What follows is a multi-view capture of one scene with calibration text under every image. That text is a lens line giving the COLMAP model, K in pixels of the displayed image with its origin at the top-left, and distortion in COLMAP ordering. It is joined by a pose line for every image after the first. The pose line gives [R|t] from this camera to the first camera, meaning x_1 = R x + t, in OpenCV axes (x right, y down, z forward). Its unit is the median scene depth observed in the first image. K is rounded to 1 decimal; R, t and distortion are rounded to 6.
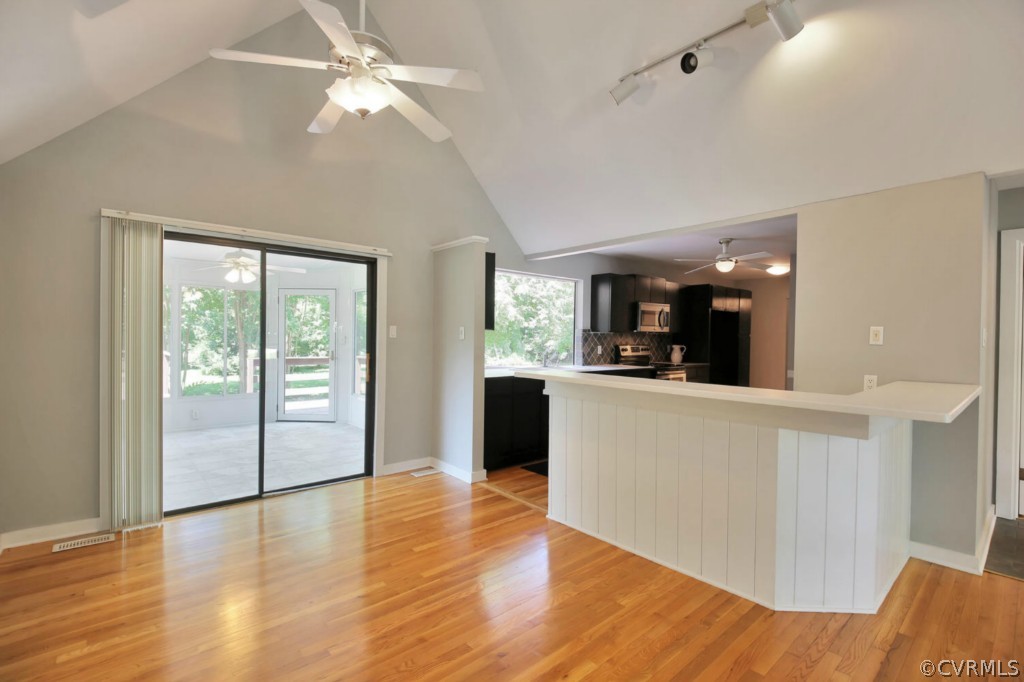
lens RADIAL K [[475.6, 0, 515.4], [0, 475.6, 343.1], [0, 0, 1]] dist [0.117166, -0.081862]
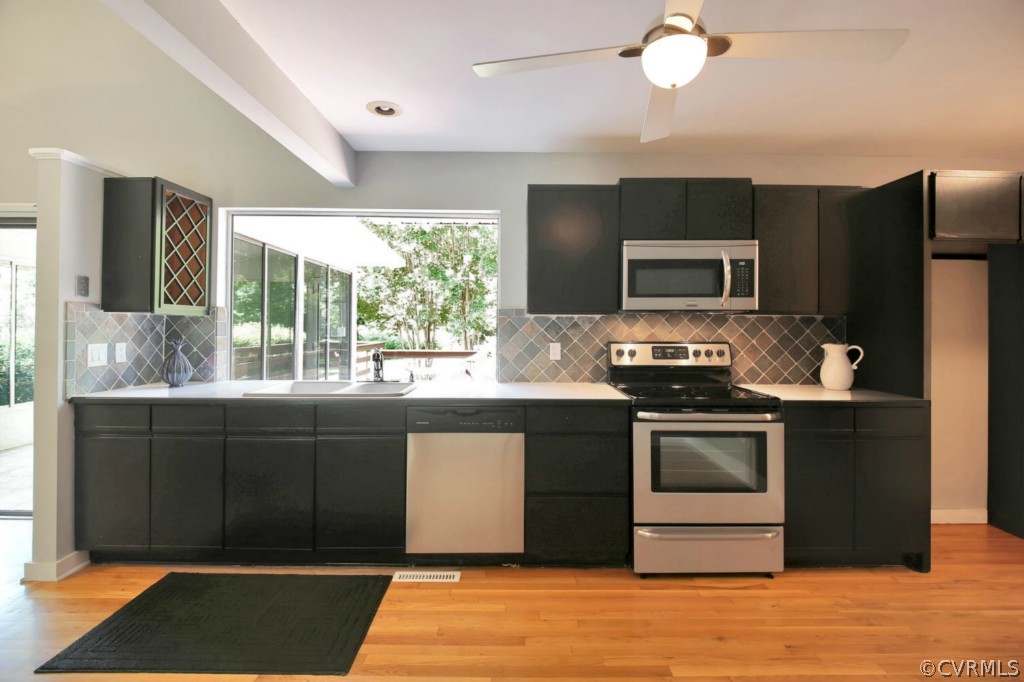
lens RADIAL K [[475.6, 0, 515.4], [0, 475.6, 343.1], [0, 0, 1]] dist [0.117166, -0.081862]
pose [[0.745468, 0.020667, -0.666221, 0.465281], [-0.003931, 0.999638, 0.026612, -0.006781], [0.666530, -0.017220, 0.745279, 0.616208]]
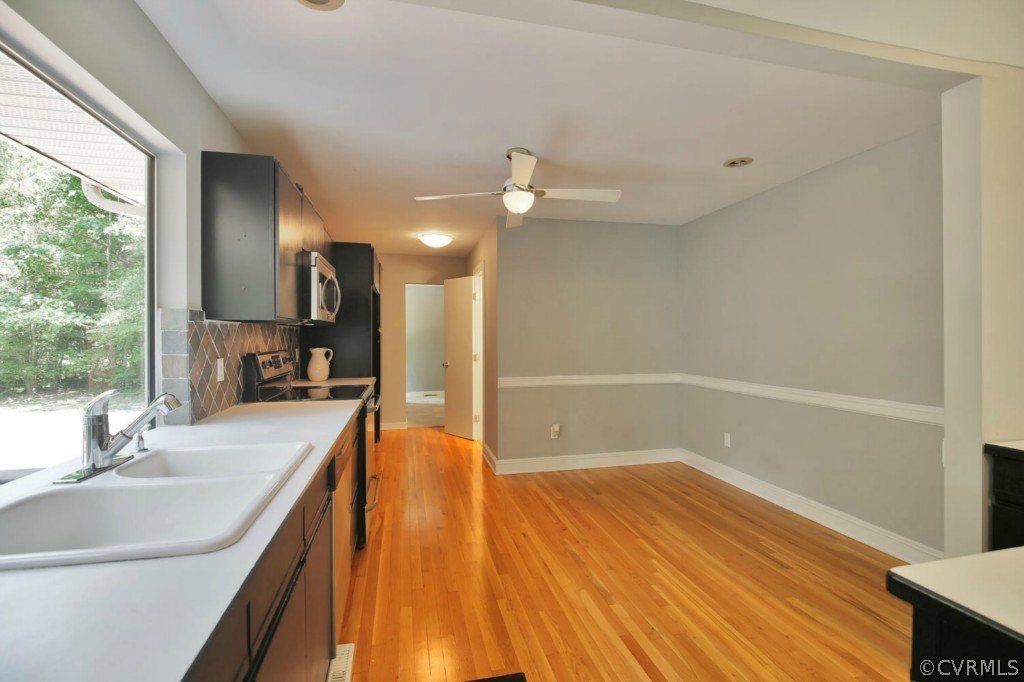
lens RADIAL K [[475.6, 0, 515.4], [0, 475.6, 343.1], [0, 0, 1]] dist [0.117166, -0.081862]
pose [[0.480013, -0.024664, 0.876915, -0.042802], [0.015232, 0.999688, 0.019780, -0.009892], [-0.877129, 0.003862, 0.480239, 0.622604]]
